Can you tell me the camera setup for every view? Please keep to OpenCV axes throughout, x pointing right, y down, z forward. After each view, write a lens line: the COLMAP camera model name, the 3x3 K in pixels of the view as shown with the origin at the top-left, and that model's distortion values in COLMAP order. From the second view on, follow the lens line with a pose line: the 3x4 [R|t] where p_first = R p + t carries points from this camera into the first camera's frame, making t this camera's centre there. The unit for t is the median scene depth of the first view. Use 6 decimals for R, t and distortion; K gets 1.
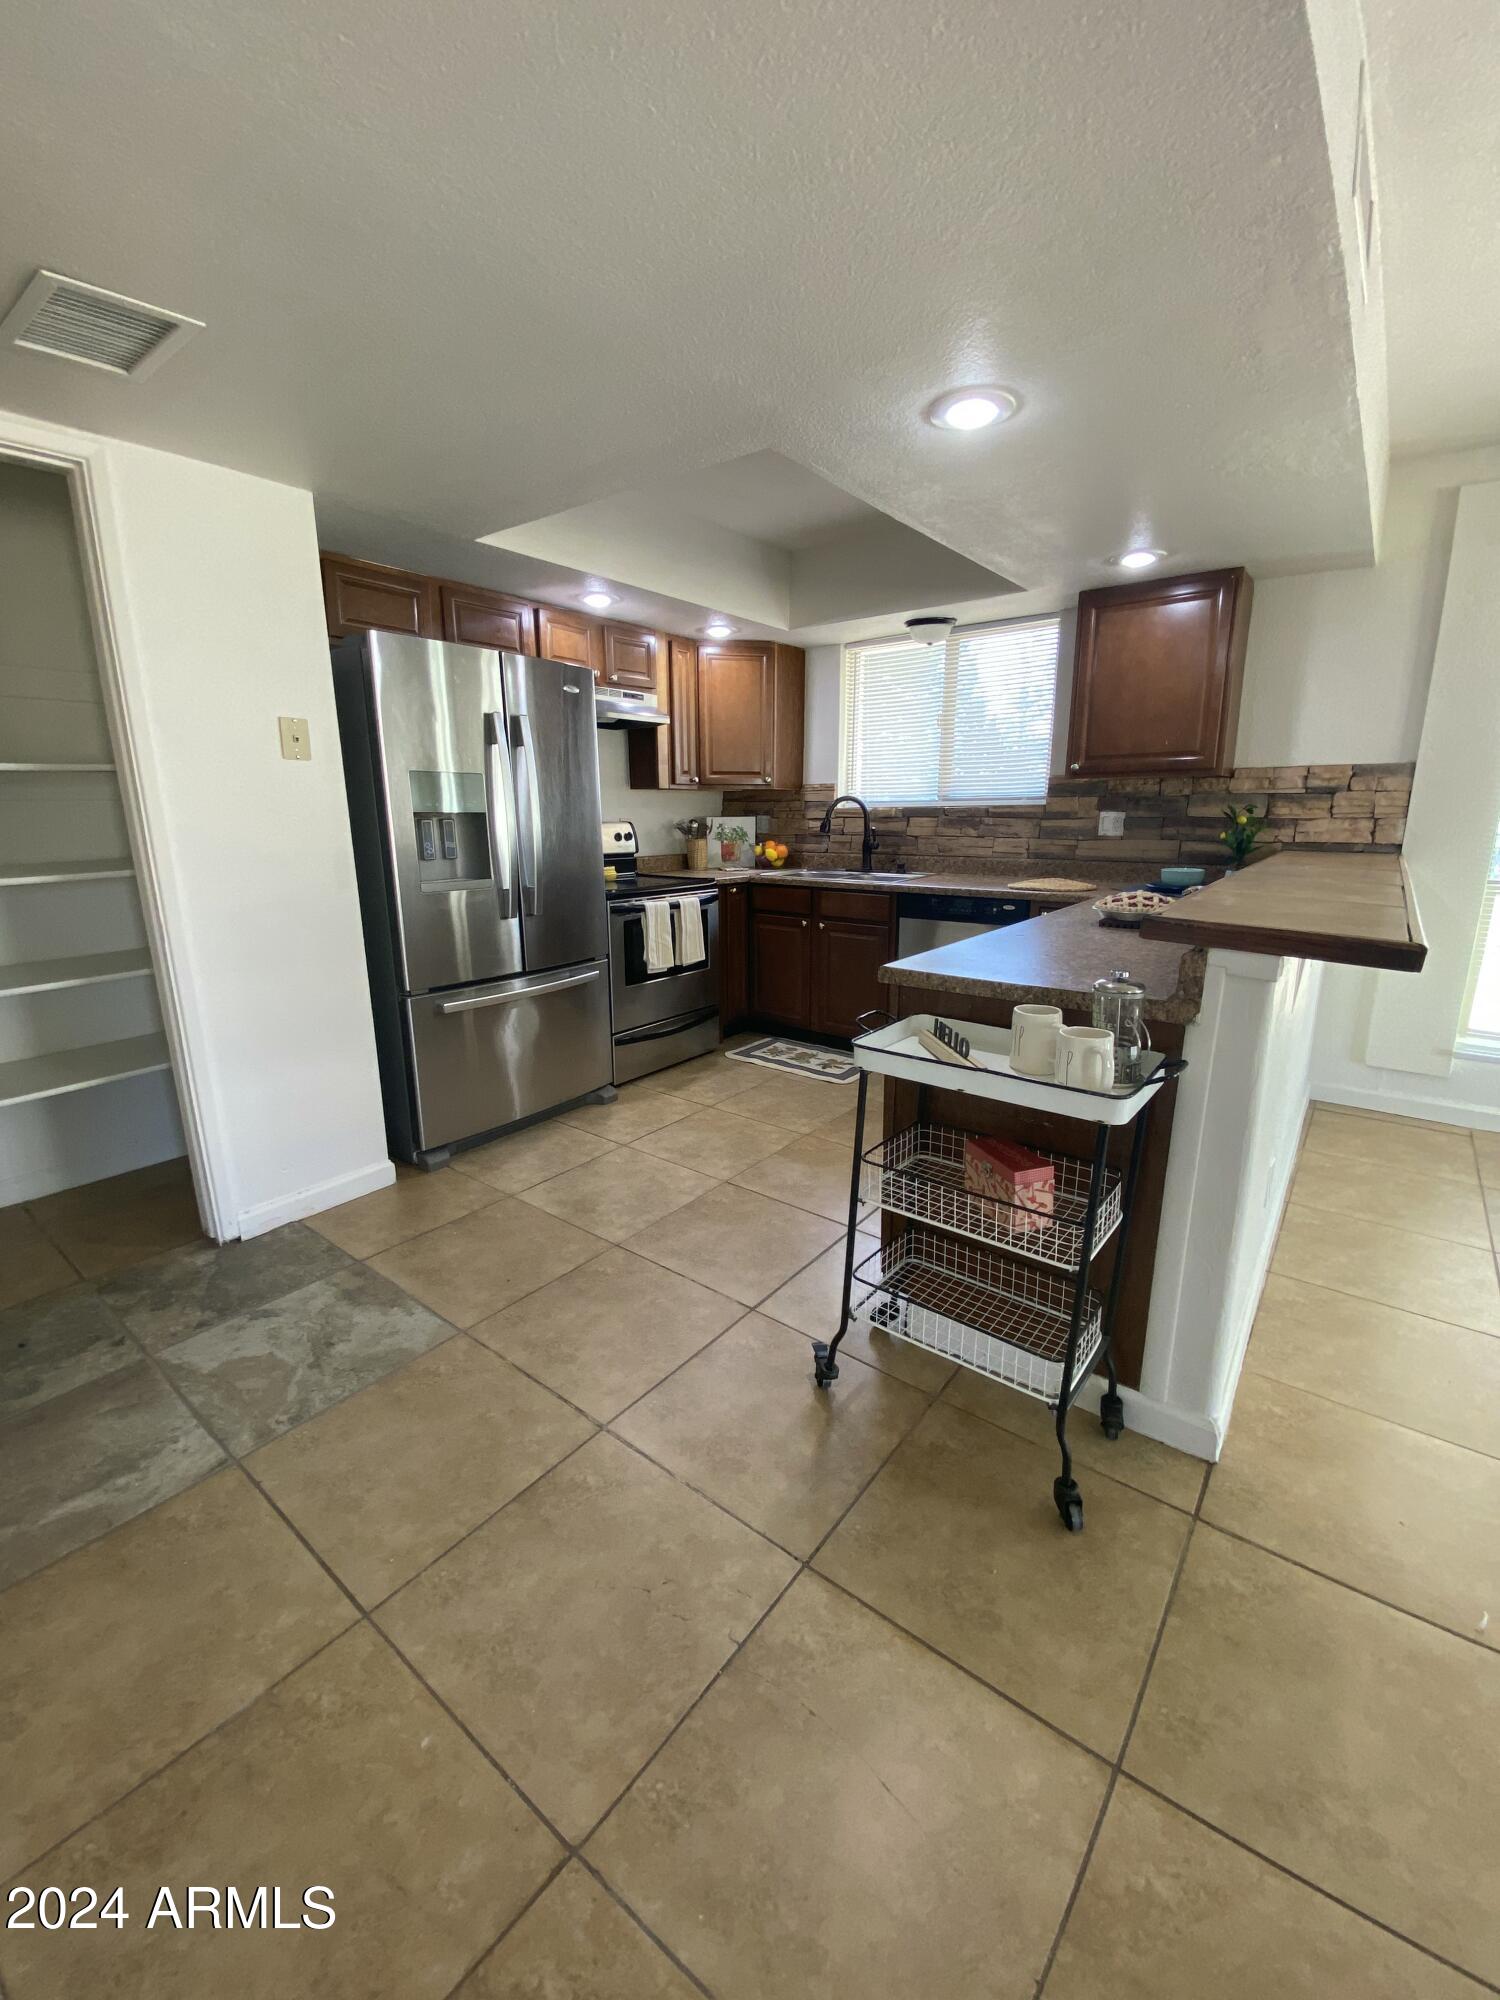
lens RADIAL K [[827.6, 0, 748.6], [0, 827.6, 1004.2], [0, 0, 1]] dist [0.007662, -0.011761]
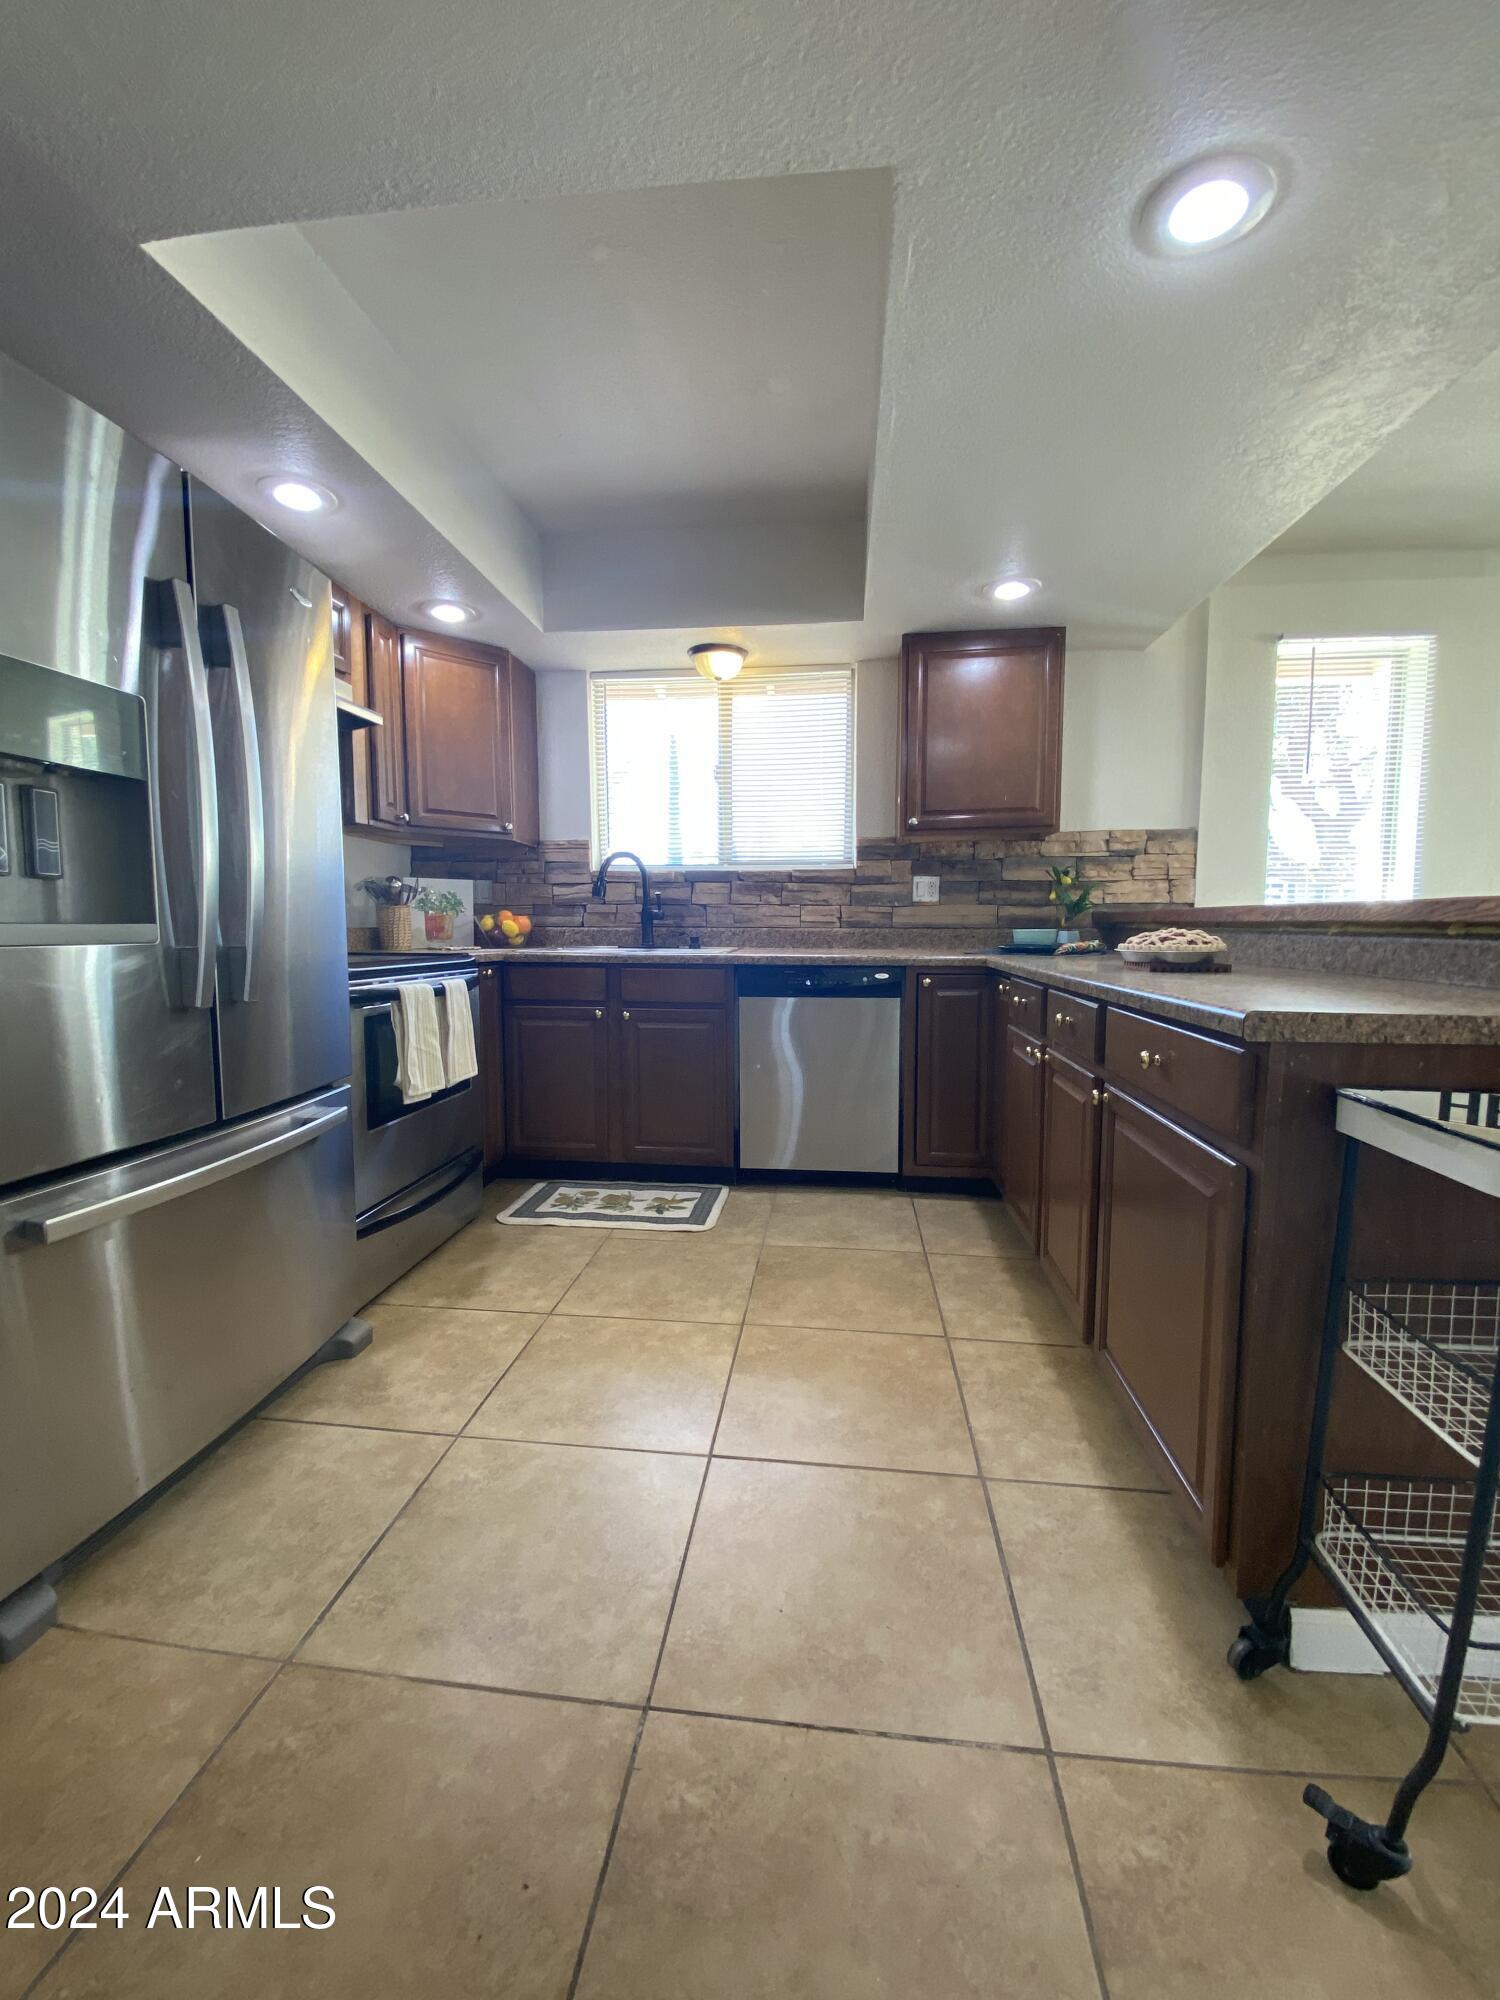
lens RADIAL K [[827.6, 0, 774.3], [0, 827.6, 992.4], [0, 0, 1]] dist [0.007662, -0.011761]
pose [[0.851012, -0.037584, 0.523800, -0.222653], [0.115622, 0.986370, -0.117074, -0.017787], [-0.512261, 0.160194, 0.843758, 0.378776]]
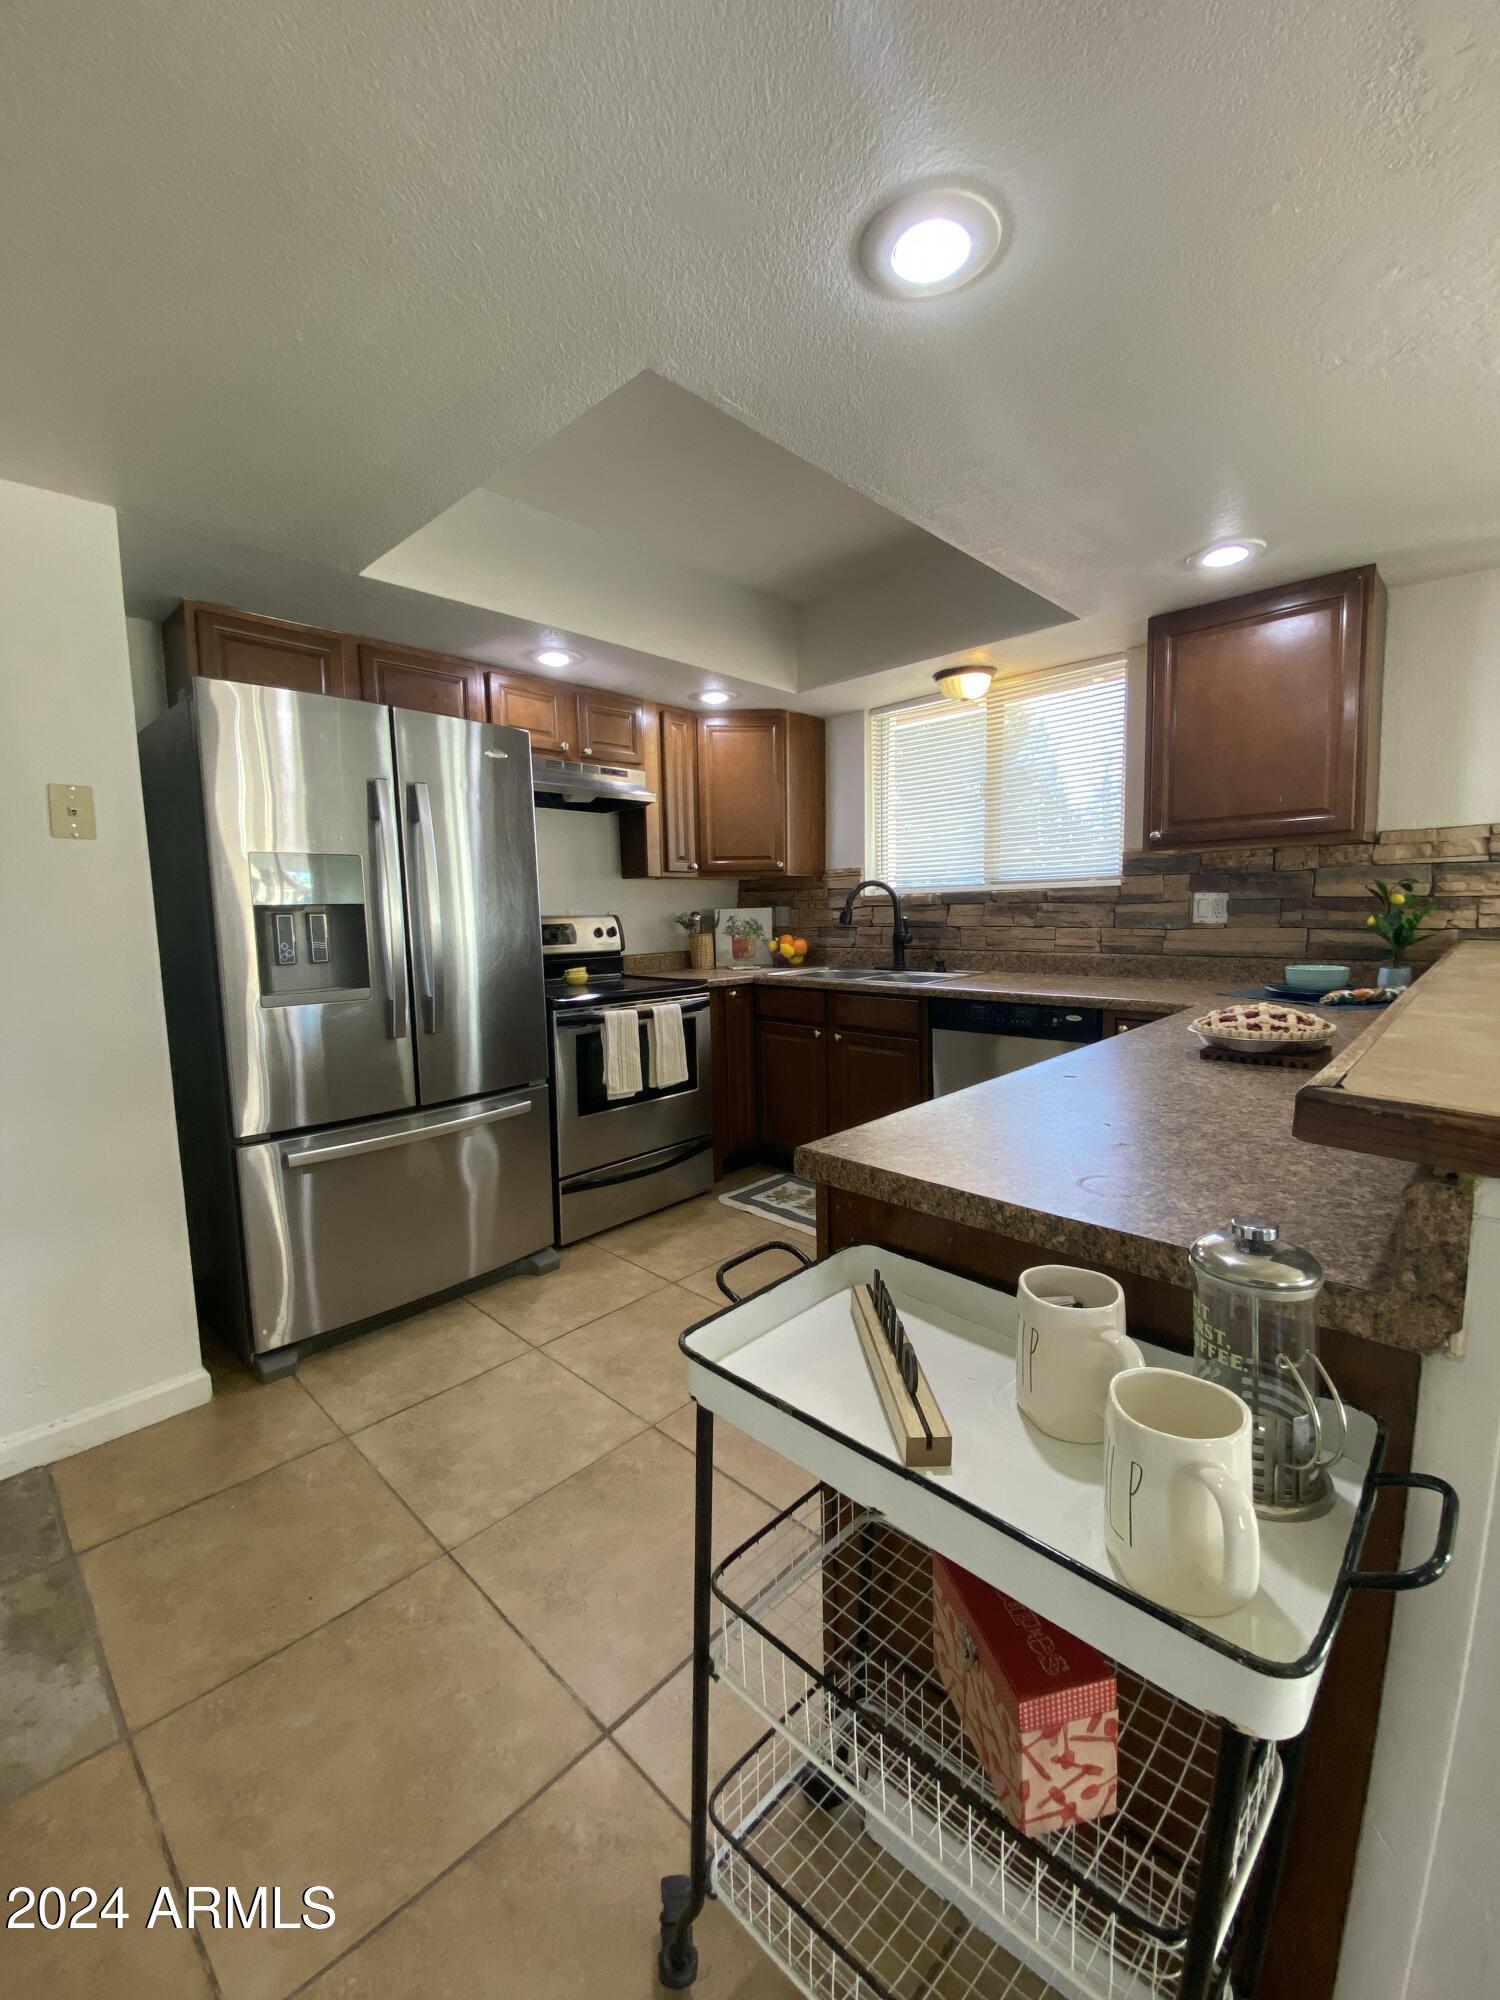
lens RADIAL K [[827.6, 0, 744.9], [0, 827.6, 992.3], [0, 0, 1]] dist [0.007662, -0.011761]
pose [[0.994351, -0.005613, -0.105989, 0.102732], [-0.007814, 0.992019, -0.125845, -0.045389], [0.105849, 0.125963, 0.986372, 0.235595]]
